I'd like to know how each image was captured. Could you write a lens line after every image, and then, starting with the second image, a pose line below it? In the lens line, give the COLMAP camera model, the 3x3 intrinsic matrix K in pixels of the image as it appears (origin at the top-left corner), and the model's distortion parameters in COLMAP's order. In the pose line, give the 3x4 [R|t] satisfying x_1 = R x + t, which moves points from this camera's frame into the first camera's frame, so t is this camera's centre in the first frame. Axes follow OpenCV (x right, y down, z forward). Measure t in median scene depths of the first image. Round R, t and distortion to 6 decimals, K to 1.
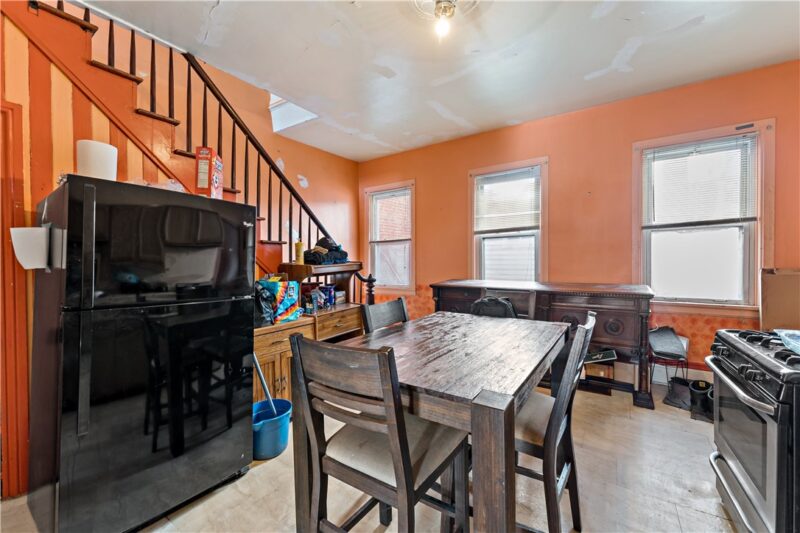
lens RADIAL K [[317.9, 0, 400.0], [0, 317.9, 266.5], [0, 0, 1]] dist [0.000199, 0.000277]
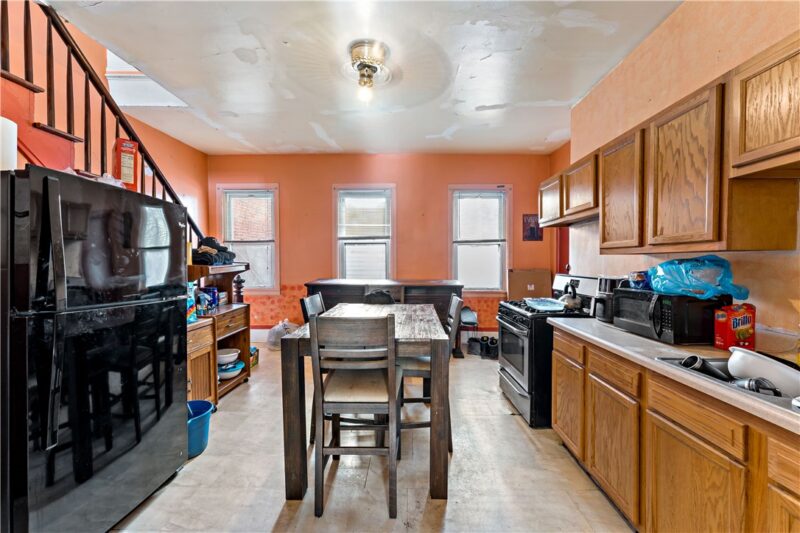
lens RADIAL K [[320.4, 0, 400.3], [0, 320.4, 263.7], [0, 0, 1]] dist [-0.000475, 0.000024]
pose [[0.841325, 0.008335, 0.540465, -0.268878], [-0.001517, 0.999914, -0.013060, 0.001333], [-0.540527, 0.010168, 0.841265, -0.139452]]
